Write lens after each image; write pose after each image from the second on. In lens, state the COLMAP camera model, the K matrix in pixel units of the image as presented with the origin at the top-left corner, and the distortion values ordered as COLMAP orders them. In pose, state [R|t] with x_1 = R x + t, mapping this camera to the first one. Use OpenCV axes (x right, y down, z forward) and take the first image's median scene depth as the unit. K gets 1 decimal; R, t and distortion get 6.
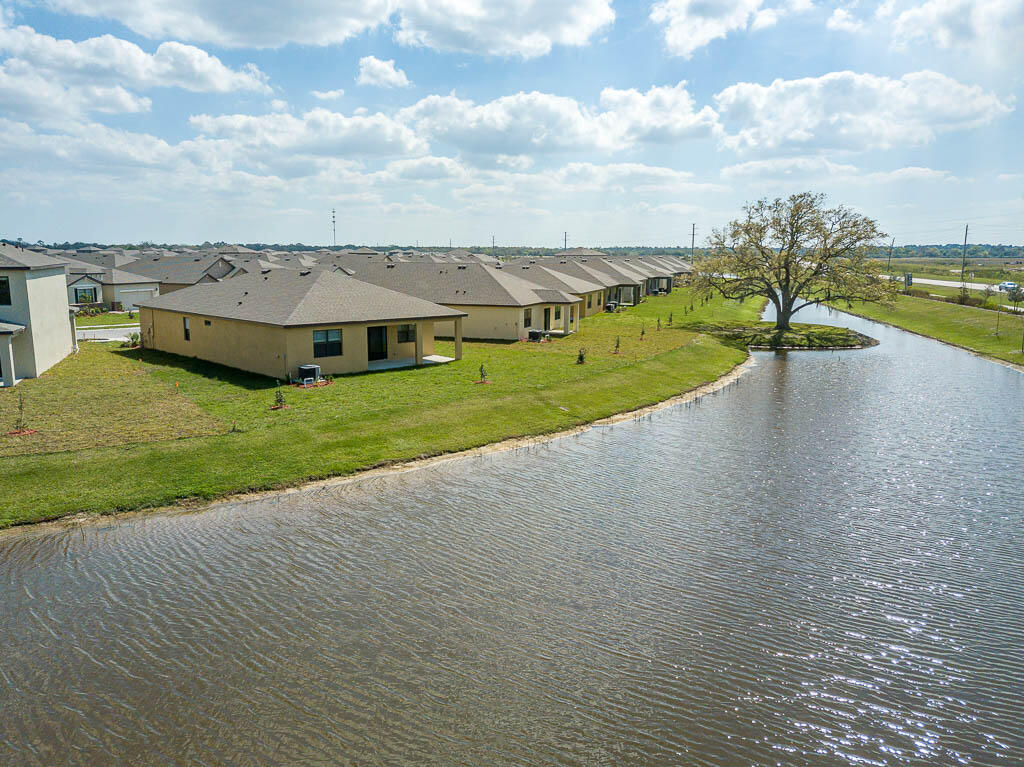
lens RADIAL K [[782.2, 0, 512.0], [0, 782.2, 383.5], [0, 0, 1]] dist [0.023620, 0.000222]
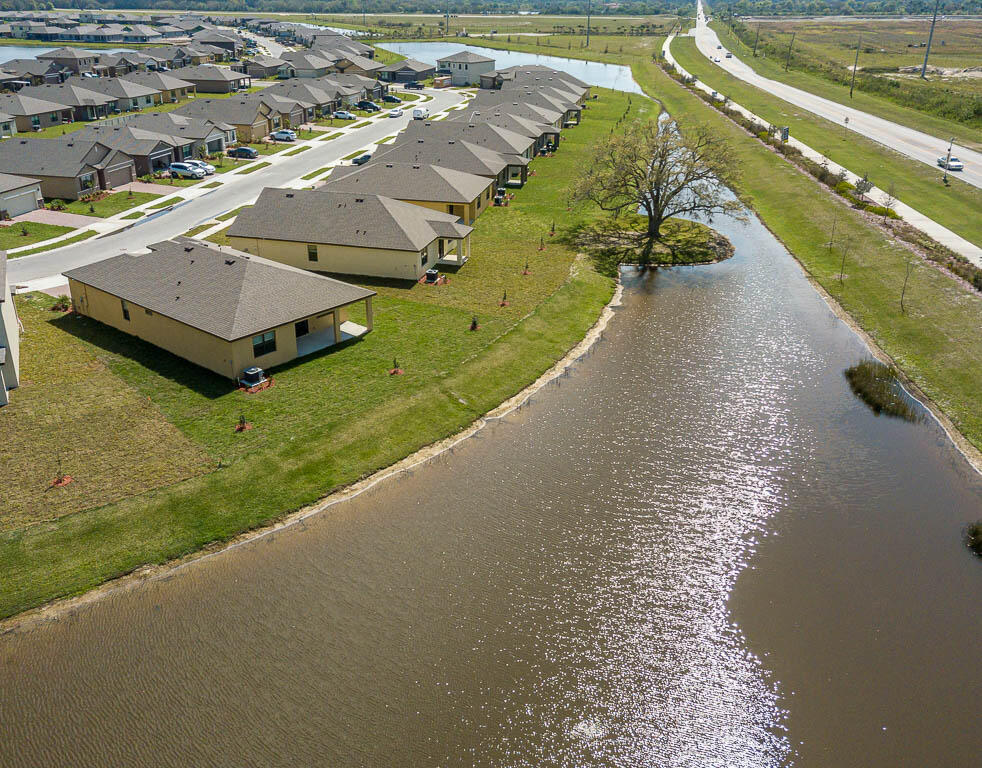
lens RADIAL K [[840.3, 0, 491.0], [0, 840.3, 384.0], [0, 0, 1]] dist [0.005081, 0.010091]
pose [[0.993416, -0.042897, 0.106231, -0.025307], [0.013346, 0.964273, 0.264575, -0.280365], [-0.113785, -0.261416, 0.958496, -0.246964]]
